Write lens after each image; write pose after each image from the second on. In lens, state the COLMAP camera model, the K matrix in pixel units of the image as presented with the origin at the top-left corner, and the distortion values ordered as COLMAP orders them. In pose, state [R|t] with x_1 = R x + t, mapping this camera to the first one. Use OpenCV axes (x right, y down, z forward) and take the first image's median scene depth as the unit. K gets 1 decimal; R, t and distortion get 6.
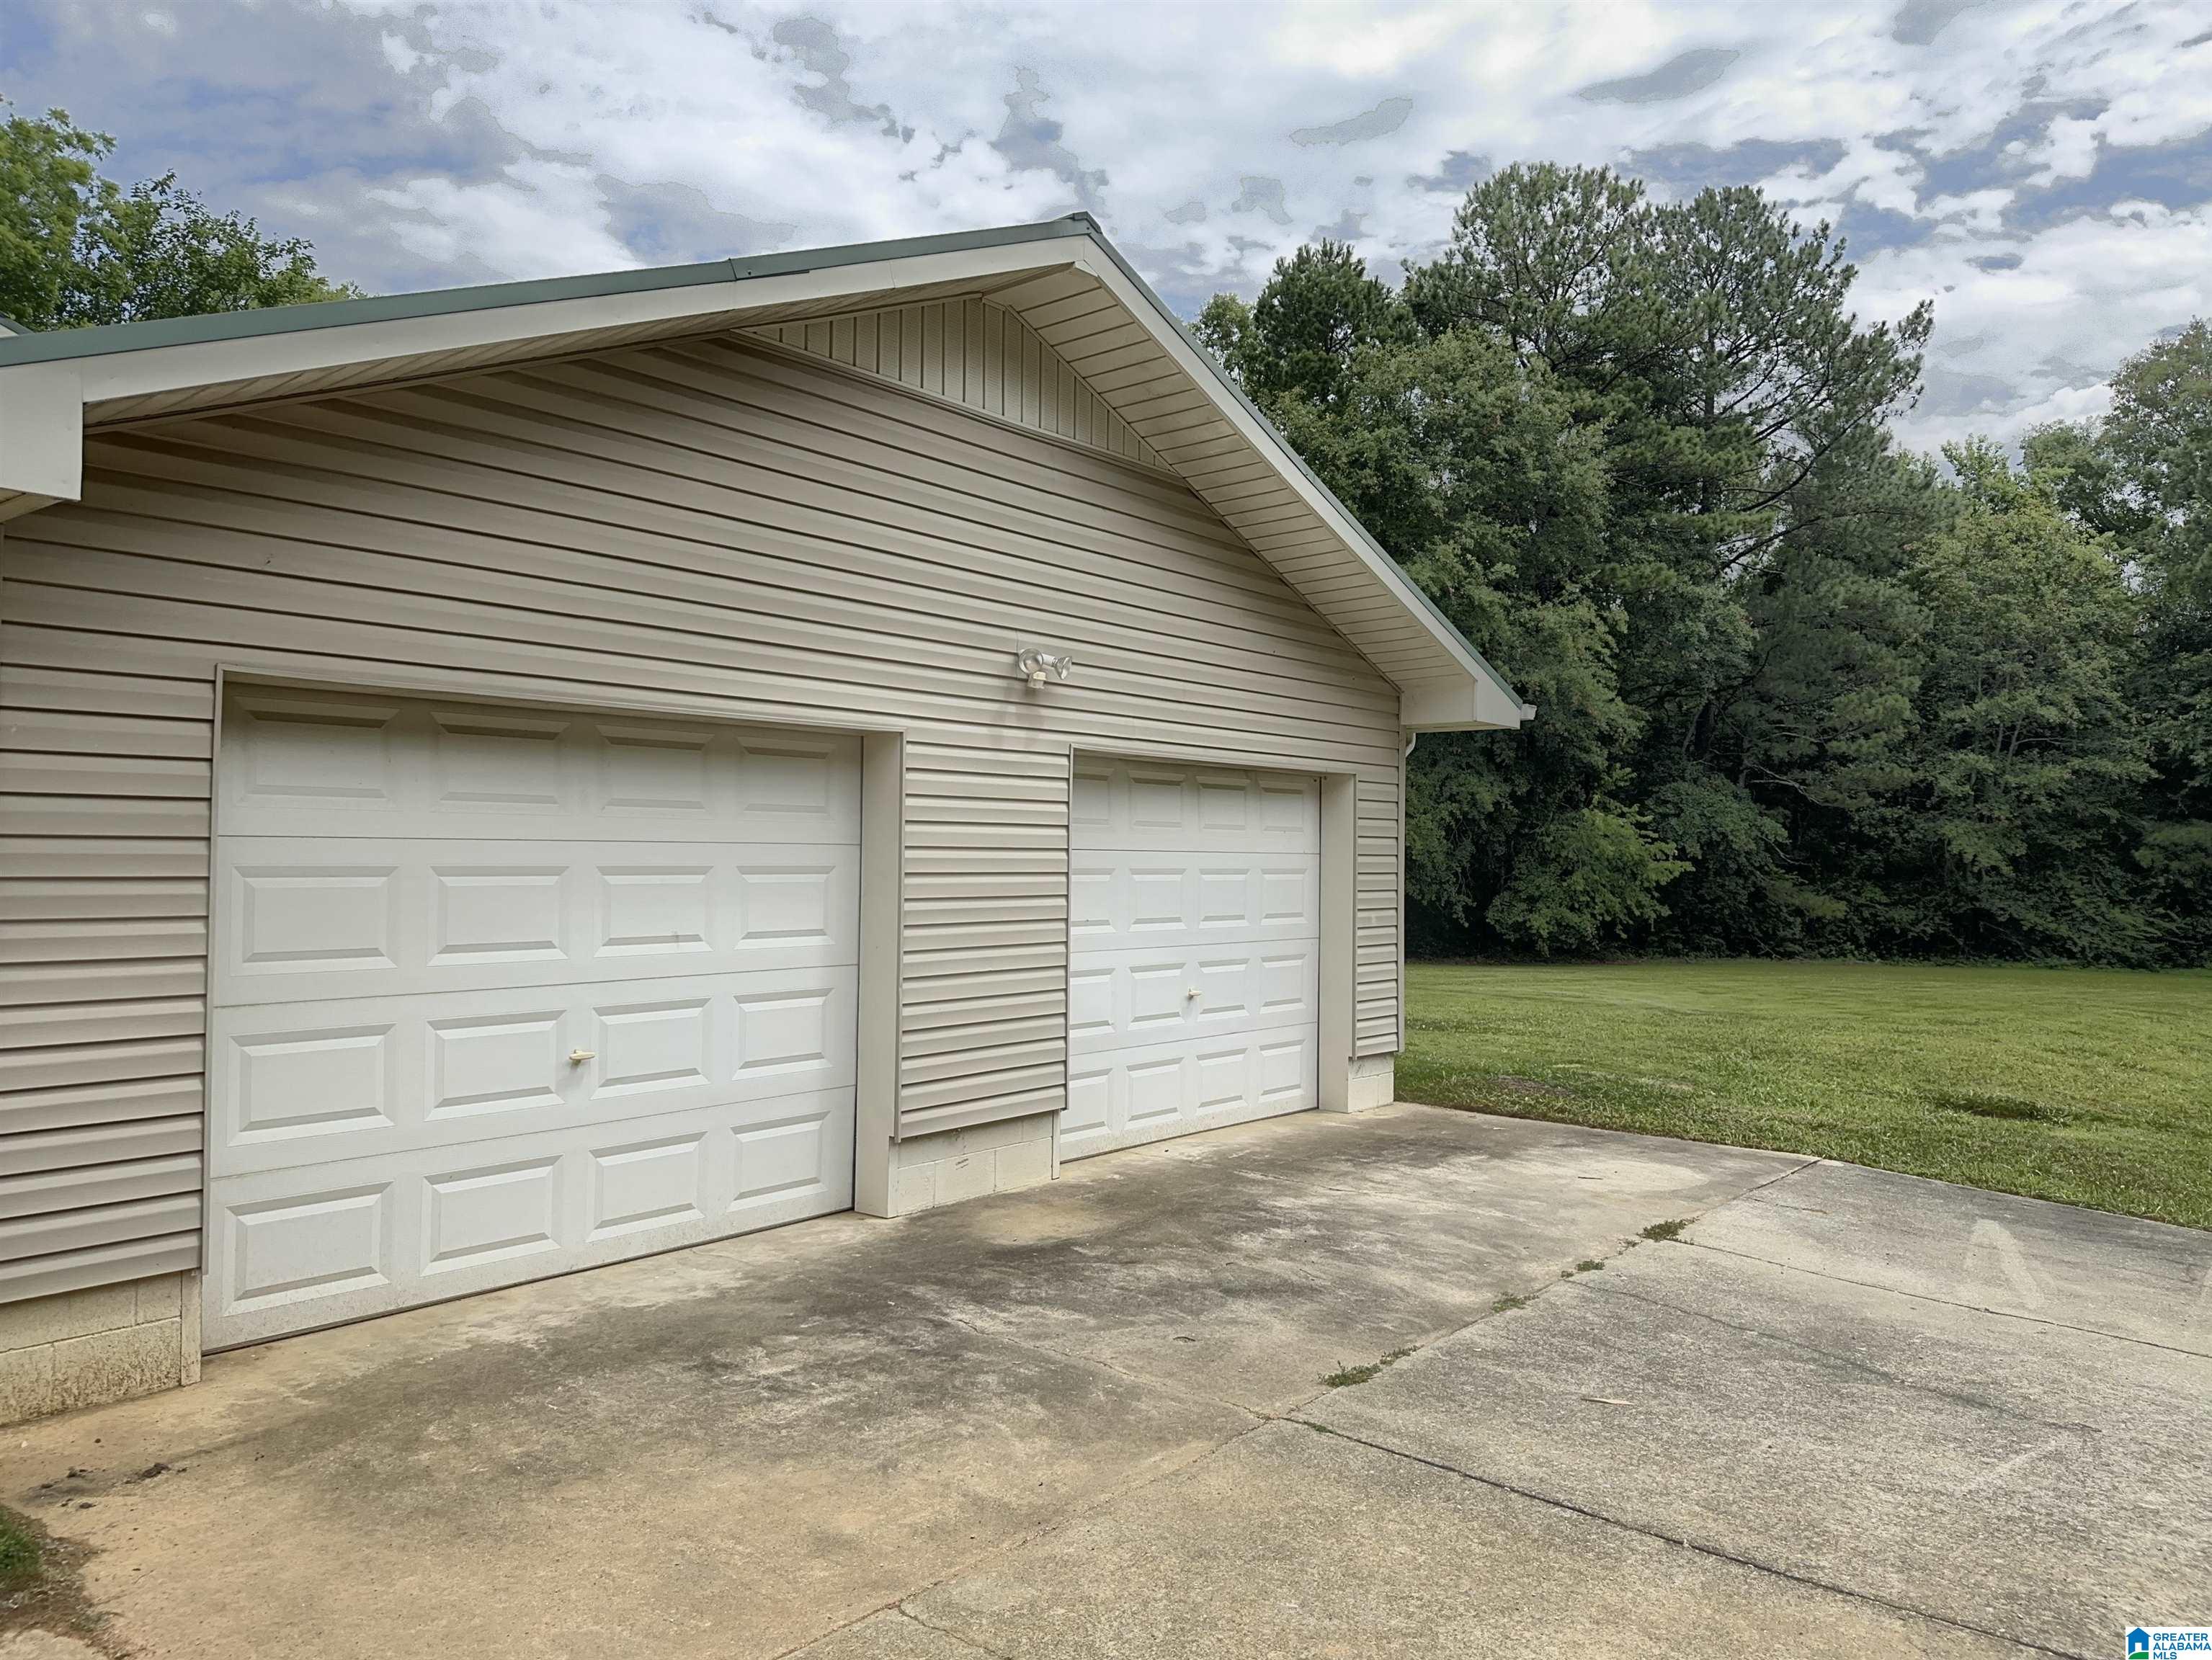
lens RADIAL K [[1590.3, 0, 1106.0], [0, 1590.3, 830.0], [0, 0, 1]] dist [0.002866, -0.000154]
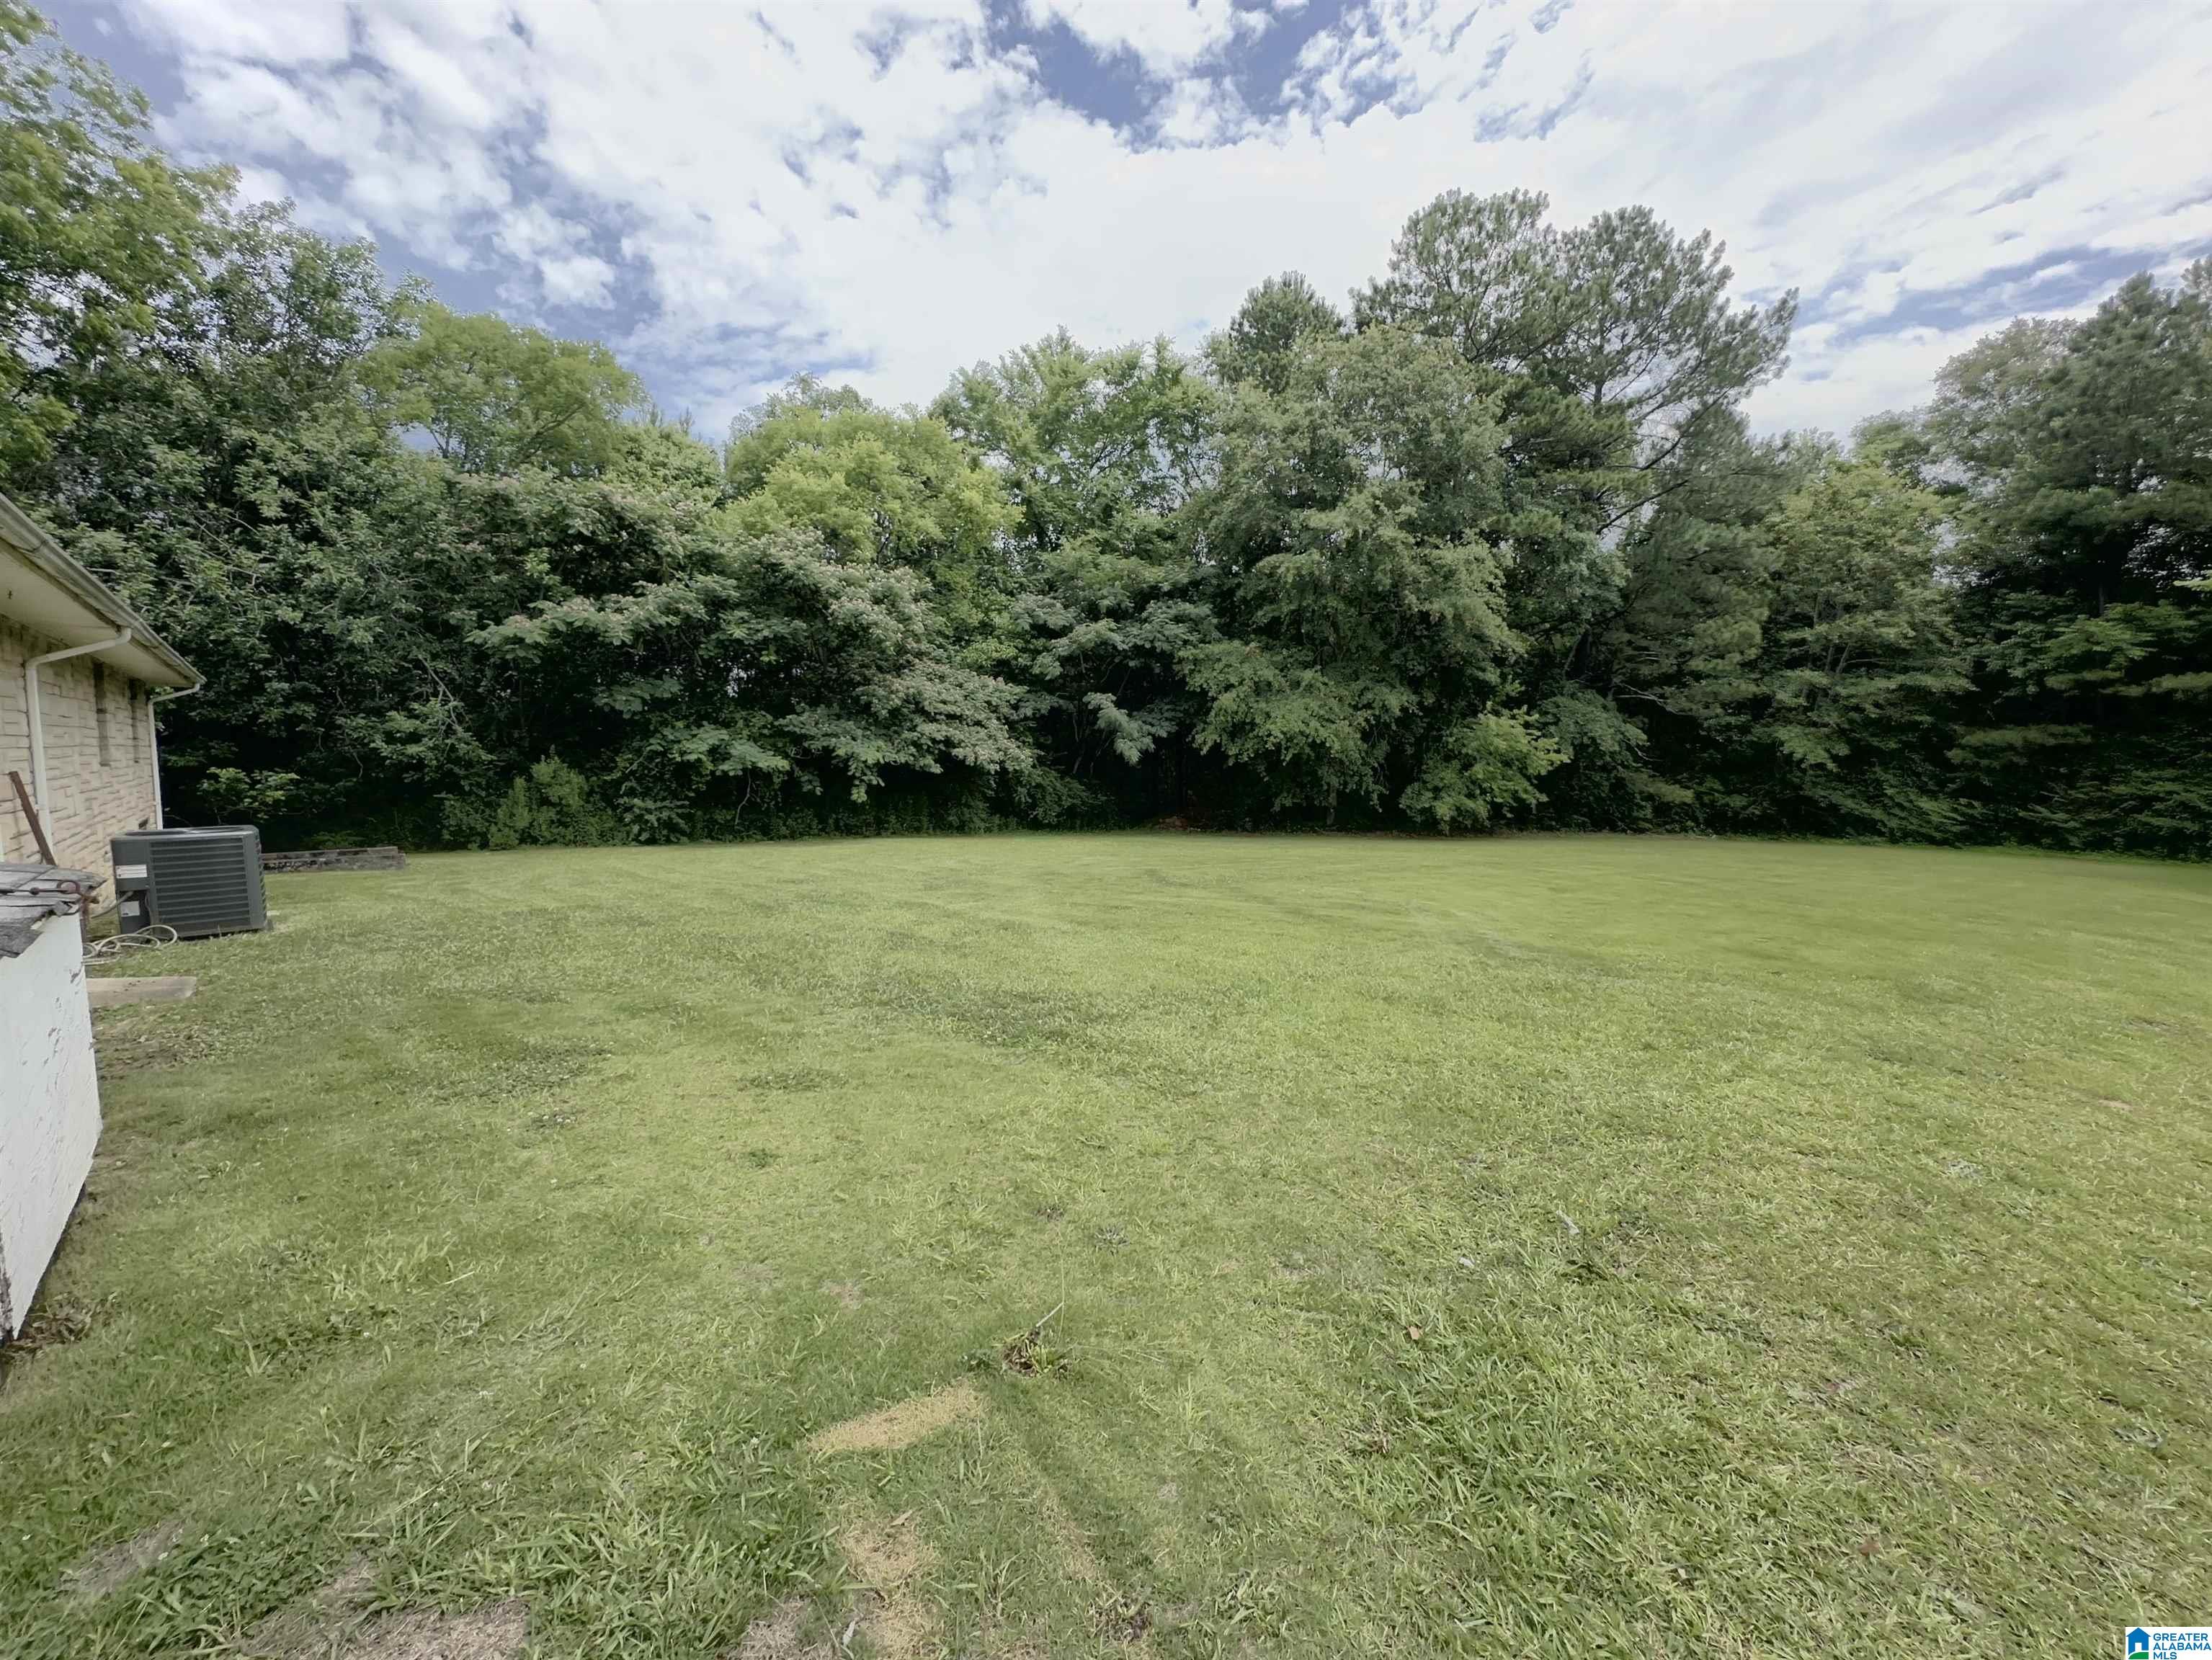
lens RADIAL K [[898.4, 0, 1102.2], [0, 898.4, 835.0], [0, 0, 1]] dist [-0.006380, -0.000209]
pose [[0.991405, 0.011438, -0.130326, 0.091747], [0.001544, 0.995078, 0.099079, 0.008672], [0.130818, -0.098429, 0.986508, 0.229039]]
